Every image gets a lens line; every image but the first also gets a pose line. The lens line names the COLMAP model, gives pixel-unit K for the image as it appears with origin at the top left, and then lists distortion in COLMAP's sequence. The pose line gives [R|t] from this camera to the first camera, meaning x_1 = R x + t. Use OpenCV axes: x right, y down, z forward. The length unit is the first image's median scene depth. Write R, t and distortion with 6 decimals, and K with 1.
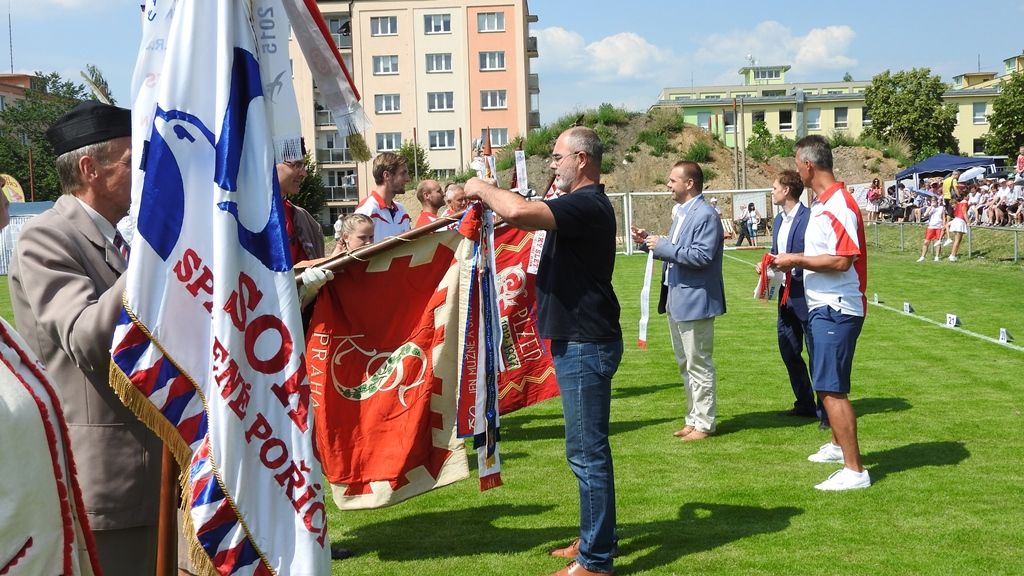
lens RADIAL K [[1189.1, 0, 513.0], [0, 1189.1, 285.3], [0, 0, 1]] dist [-0.013706, 0.000000]
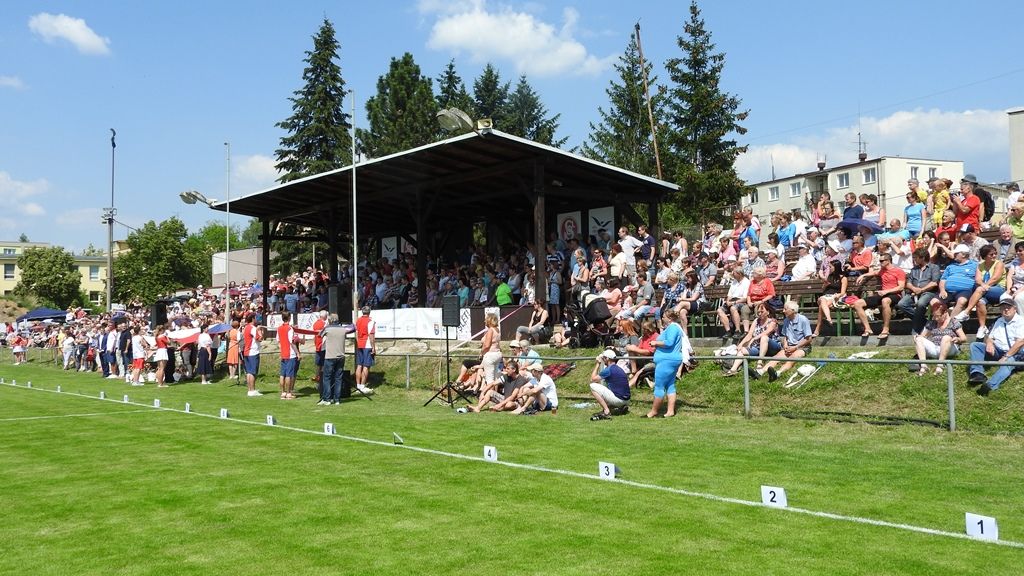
lens RADIAL K [[992.6, 0, 513.7], [0, 992.6, 289.8], [0, 0, 1]] dist [0.003647, 0.000000]
pose [[0.754505, 0.041197, 0.655000, -0.041452], [0.034171, 0.994208, -0.101895, 0.019488], [-0.655404, 0.099262, 0.748727, -0.302735]]
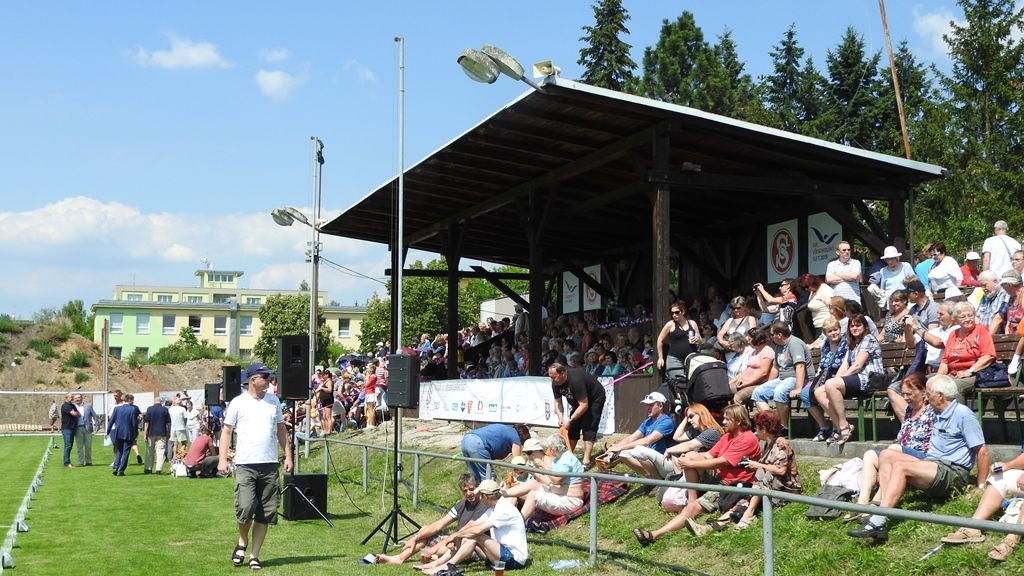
lens RADIAL K [[1318.4, 0, 513.6], [0, 1318.4, 285.0], [0, 0, 1]] dist [0.006783, 0.000000]
pose [[0.926368, 0.068035, 0.370423, 0.040887], [-0.009700, 0.987532, -0.157120, 0.015619], [-0.376494, 0.141958, 0.915478, -0.290772]]
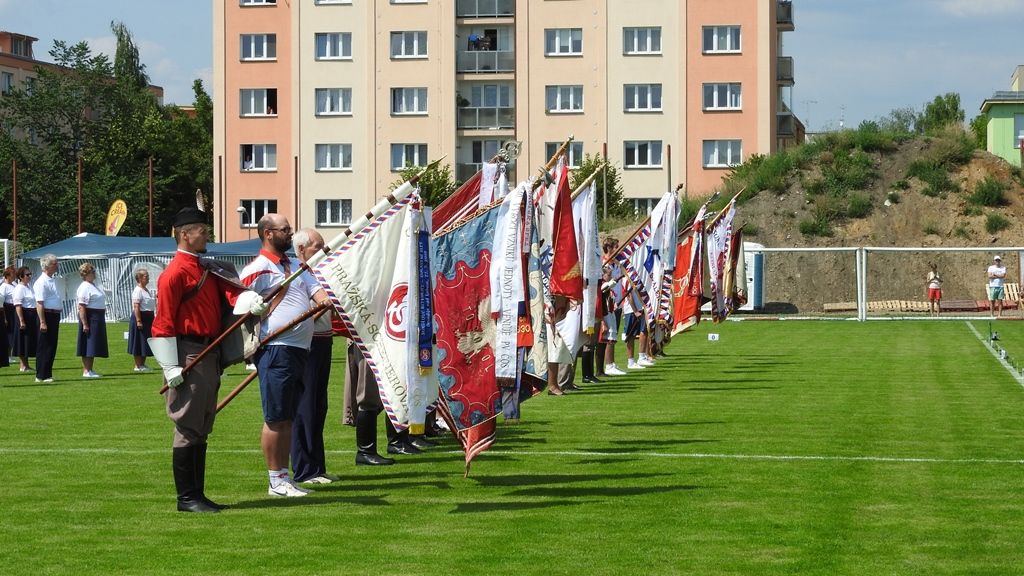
lens RADIAL K [[2299.4, 0, 509.5], [0, 2299.4, 288.9], [0, 0, 1]] dist [-0.038559, 0.000000]
pose [[0.992824, 0.031195, -0.115446, 0.017650], [-0.036798, 0.998230, -0.046724, 0.016906], [0.113784, 0.050637, 0.992214, -0.293863]]
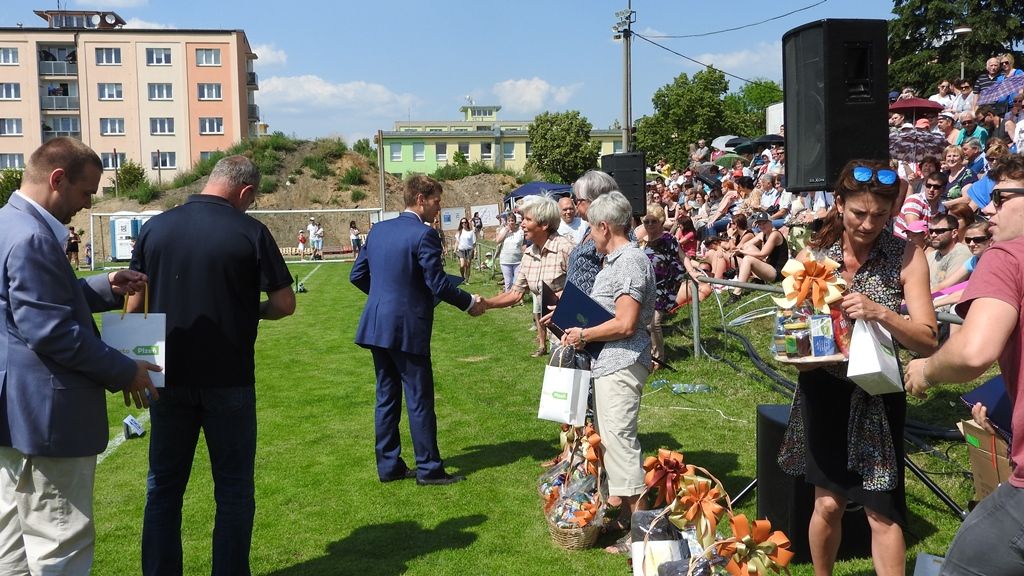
lens RADIAL K [[992.6, 0, 508.9], [0, 992.6, 289.6], [0, 0, 1]] dist [0.003647, 0.000000]
pose [[0.980165, -0.001655, 0.198174, 0.073862], [0.001050, 0.999994, 0.003161, -0.002920], [-0.198179, -0.002890, 0.980162, 0.015519]]
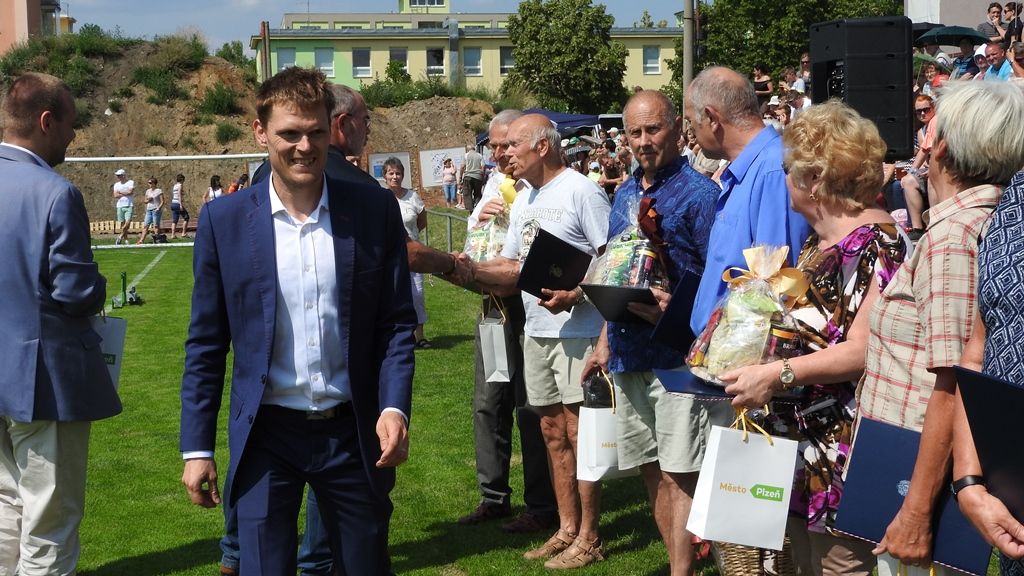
lens RADIAL K [[1591.2, 0, 513.4], [0, 1591.2, 290.7], [0, 0, 1]] dist [-0.002299, 0.000000]
pose [[0.973712, -0.003822, 0.227750, 0.073290], [0.002609, 0.999981, 0.005626, -0.004548], [-0.227768, -0.004883, 0.973703, 0.046382]]
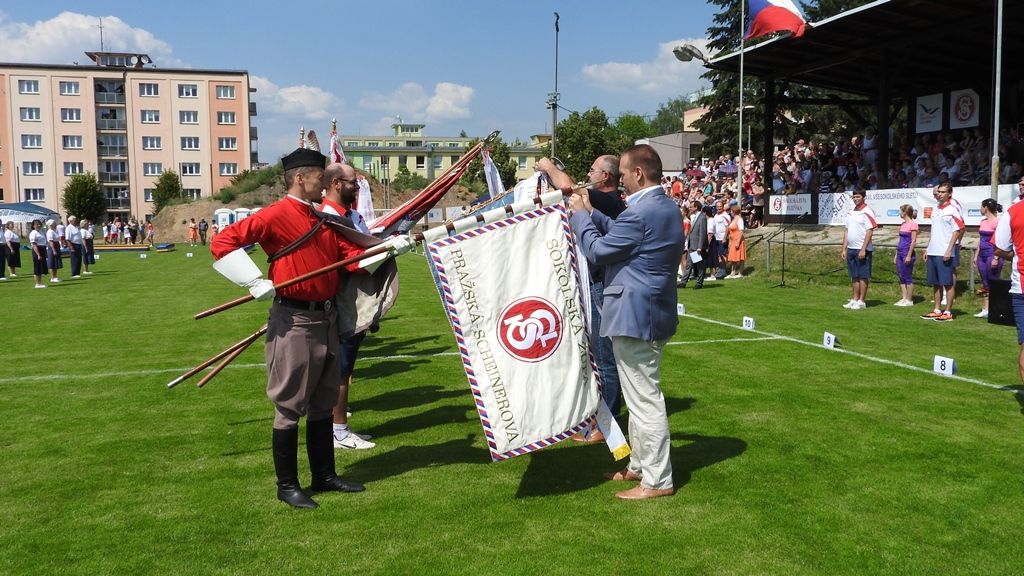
lens RADIAL K [[891.4, 0, 510.0], [0, 891.4, 286.5], [0, 0, 1]] dist [0.004877, -0.007187]
pose [[0.950266, -0.002606, 0.311428, -0.028474], [-0.000966, 0.999936, 0.011316, 0.012085], [-0.311438, -0.011054, 0.950202, -0.189915]]
